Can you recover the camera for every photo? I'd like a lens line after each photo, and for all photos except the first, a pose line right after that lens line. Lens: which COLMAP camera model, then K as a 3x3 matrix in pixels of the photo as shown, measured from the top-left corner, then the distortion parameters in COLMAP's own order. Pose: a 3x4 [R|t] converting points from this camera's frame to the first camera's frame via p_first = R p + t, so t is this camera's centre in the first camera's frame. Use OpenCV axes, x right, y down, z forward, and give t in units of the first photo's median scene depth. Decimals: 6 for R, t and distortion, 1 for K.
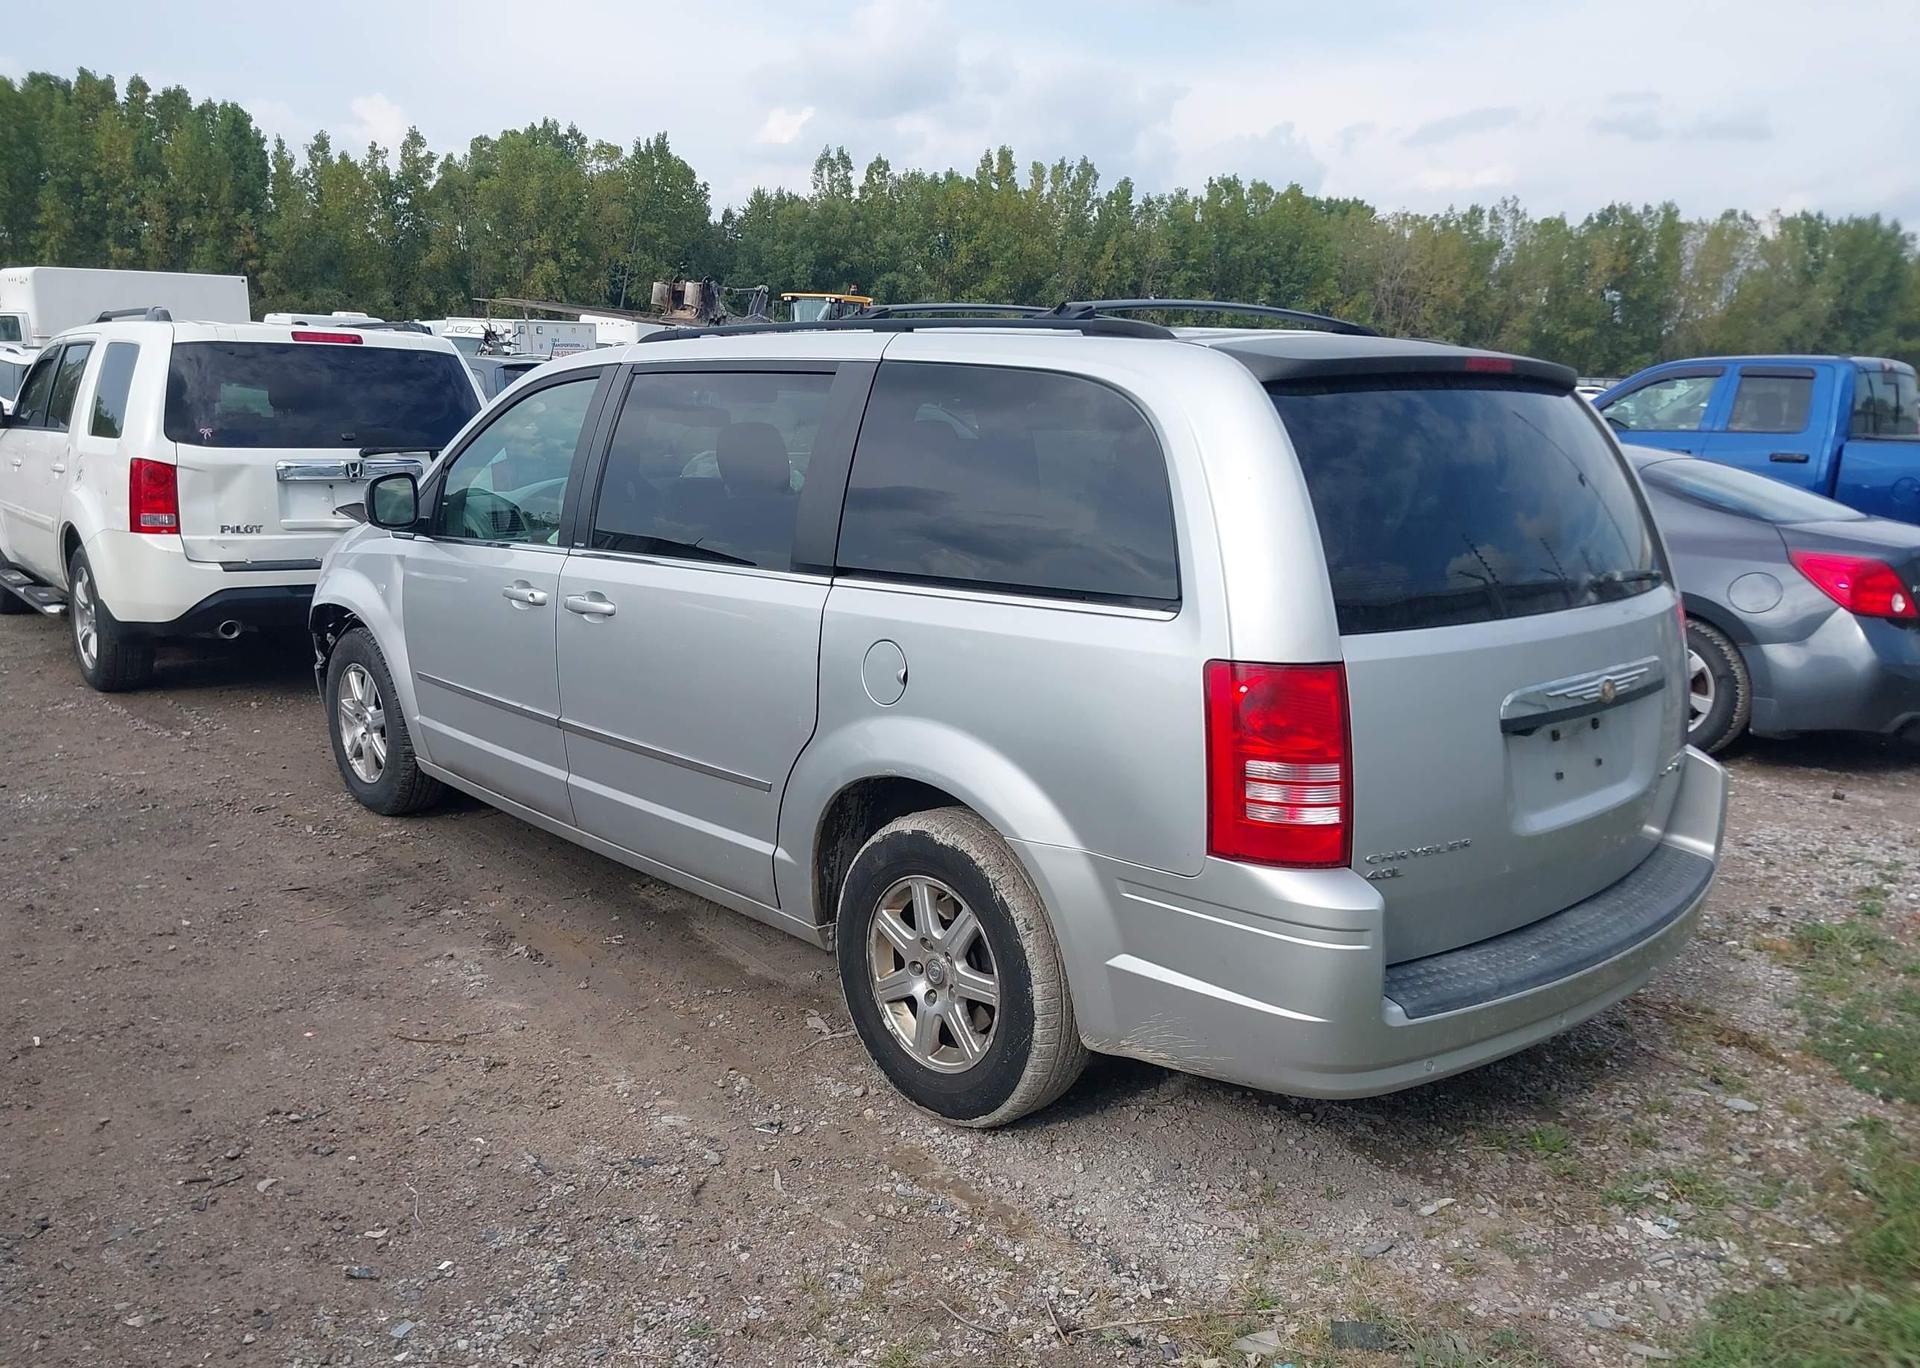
lens RADIAL K [[1524.2, 0, 967.0], [0, 1524.2, 676.7], [0, 0, 1]] dist [0.028410, -0.038378]
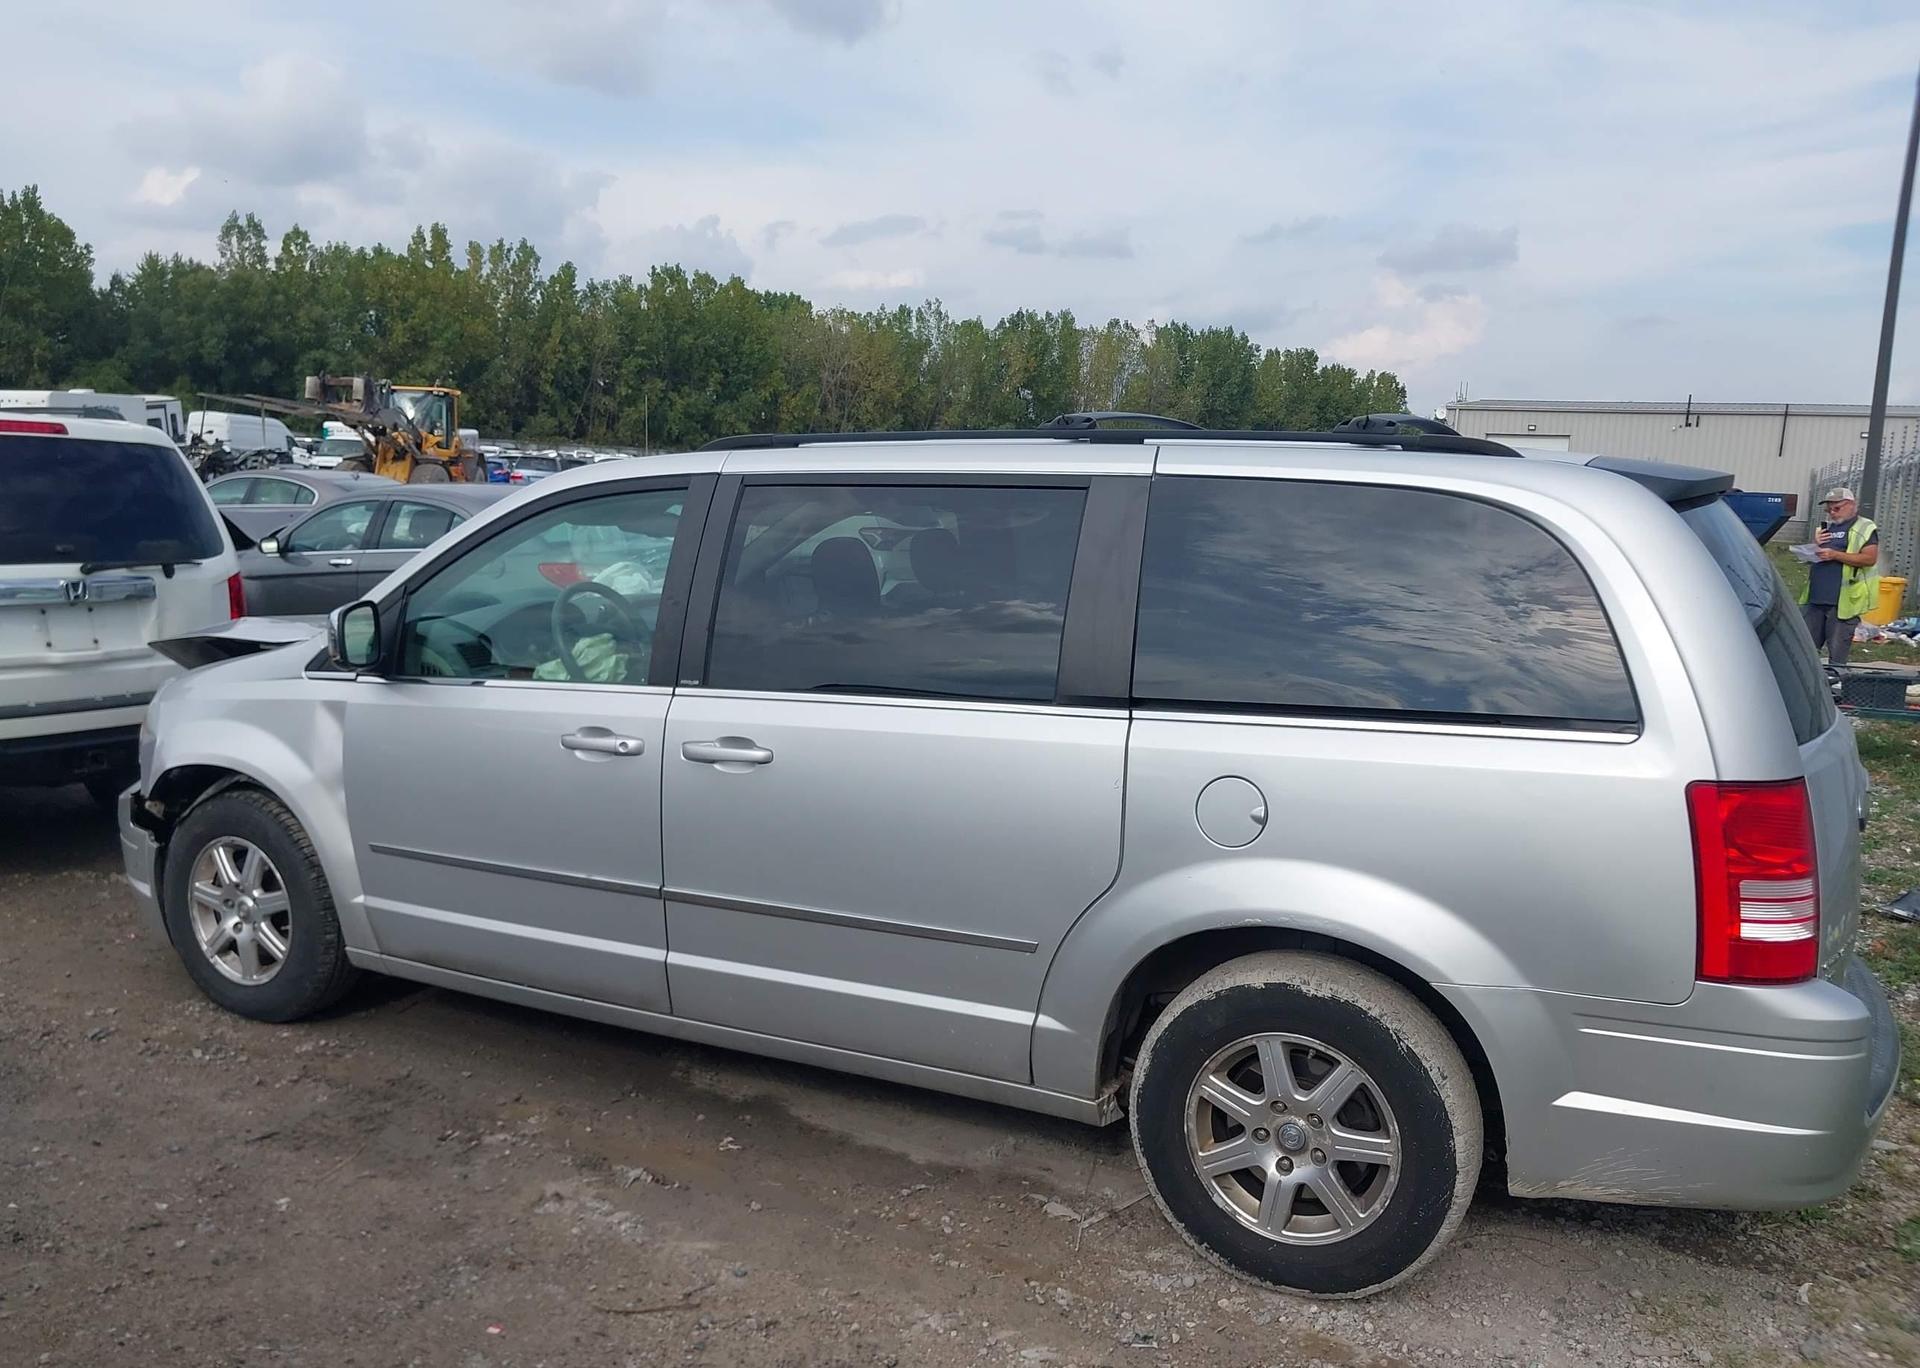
lens RADIAL K [[1524.2, 0, 969.8], [0, 1524.2, 697.5], [0, 0, 1]] dist [0.028410, -0.038378]
pose [[0.937223, -0.048831, 0.345295, -0.340309], [0.063274, 0.997525, -0.030675, -0.035356], [-0.342943, 0.050597, 0.937993, 0.128595]]
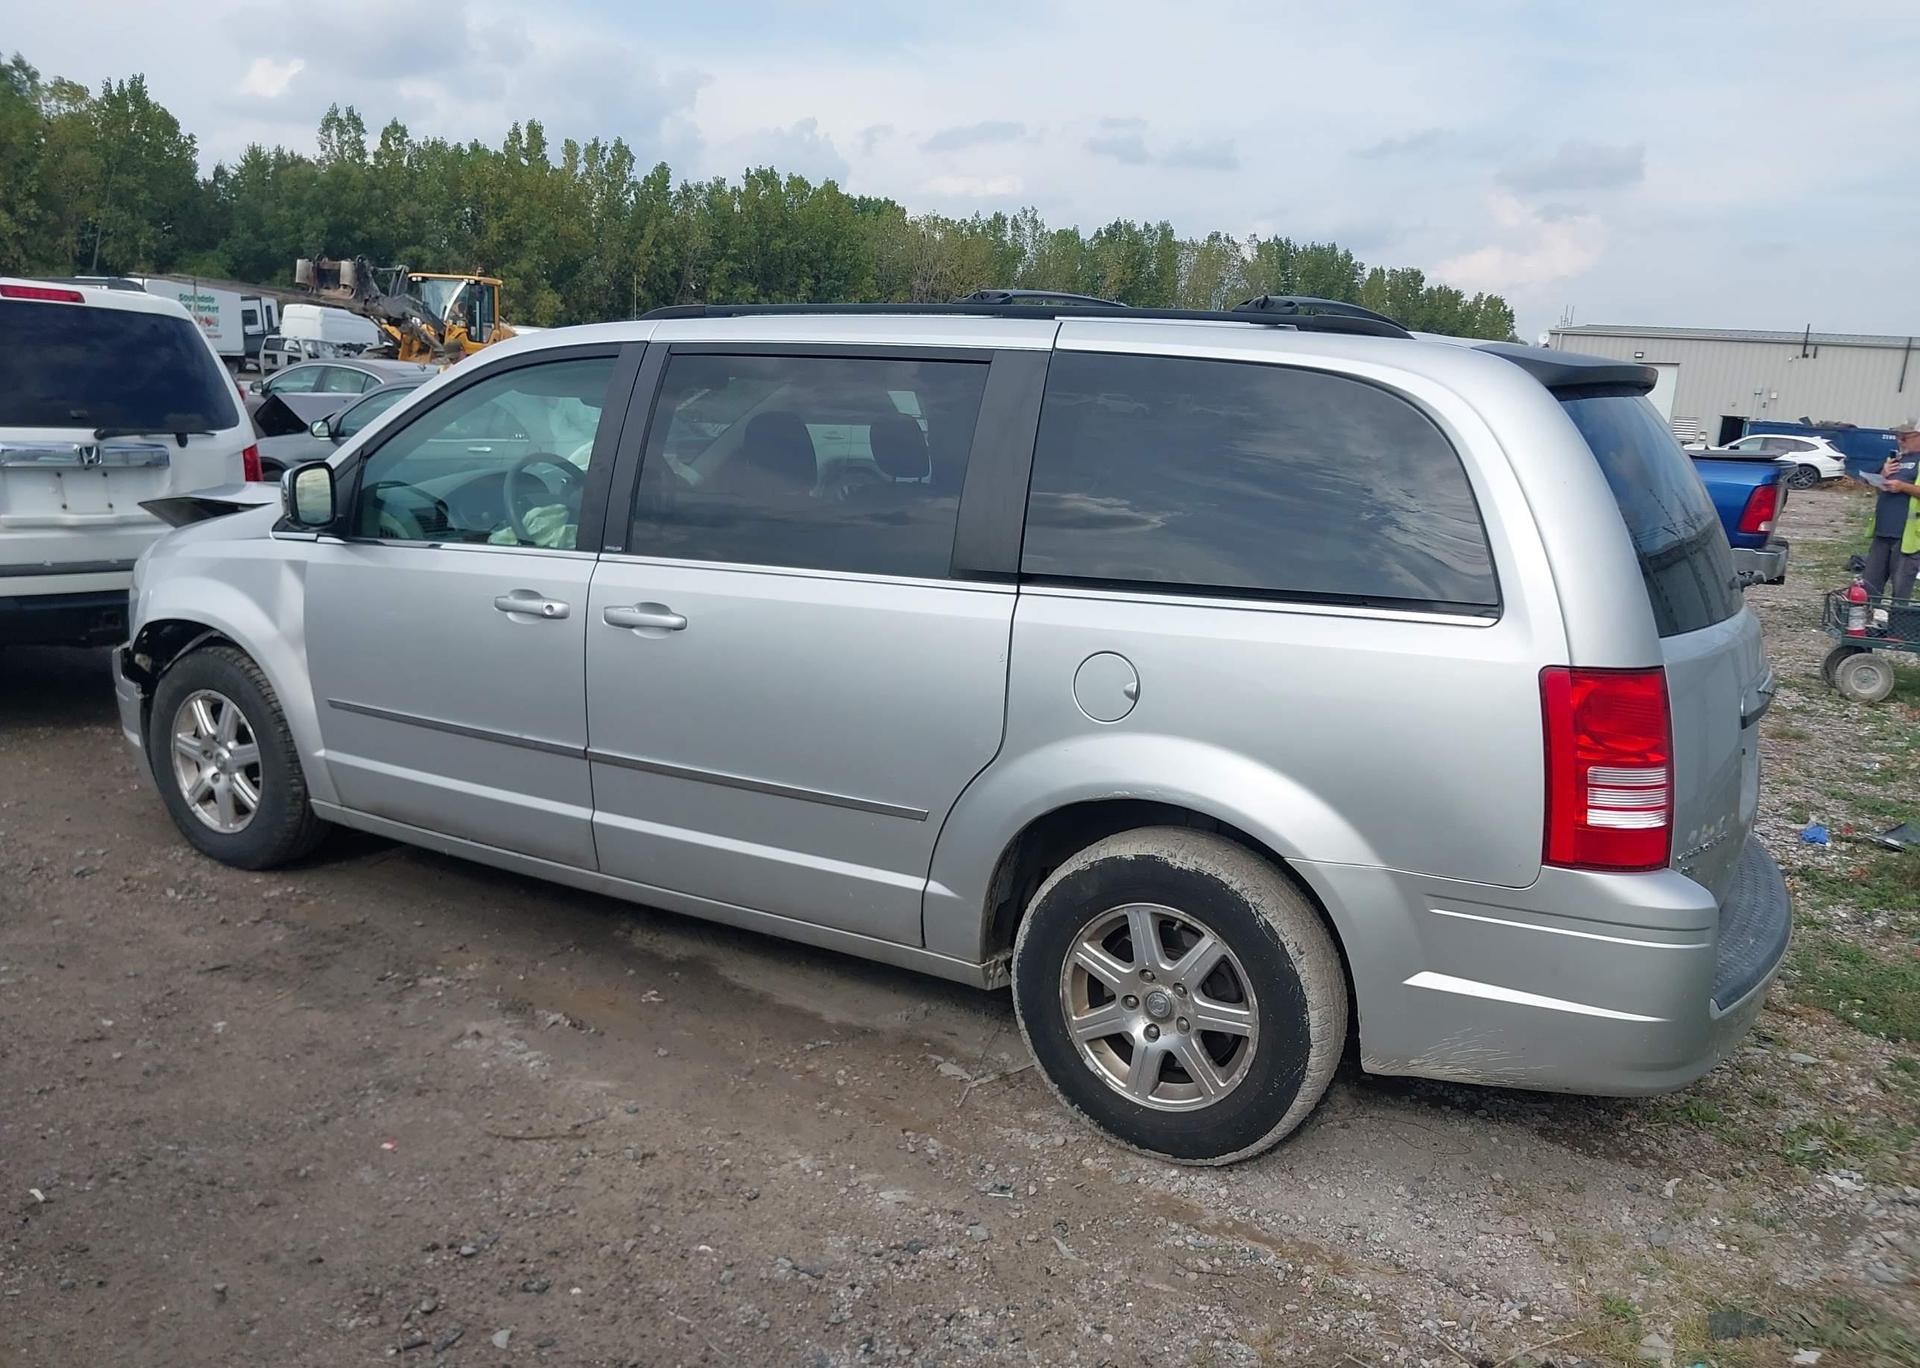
lens RADIAL K [[1524.2, 0, 965.2], [0, 1524.2, 703.7], [0, 0, 1]] dist [0.028410, -0.038378]
pose [[0.956475, -0.032424, 0.290008, -0.270357], [0.026217, 0.999337, 0.025265, -0.012542], [-0.290635, -0.016562, 0.956691, 0.092284]]
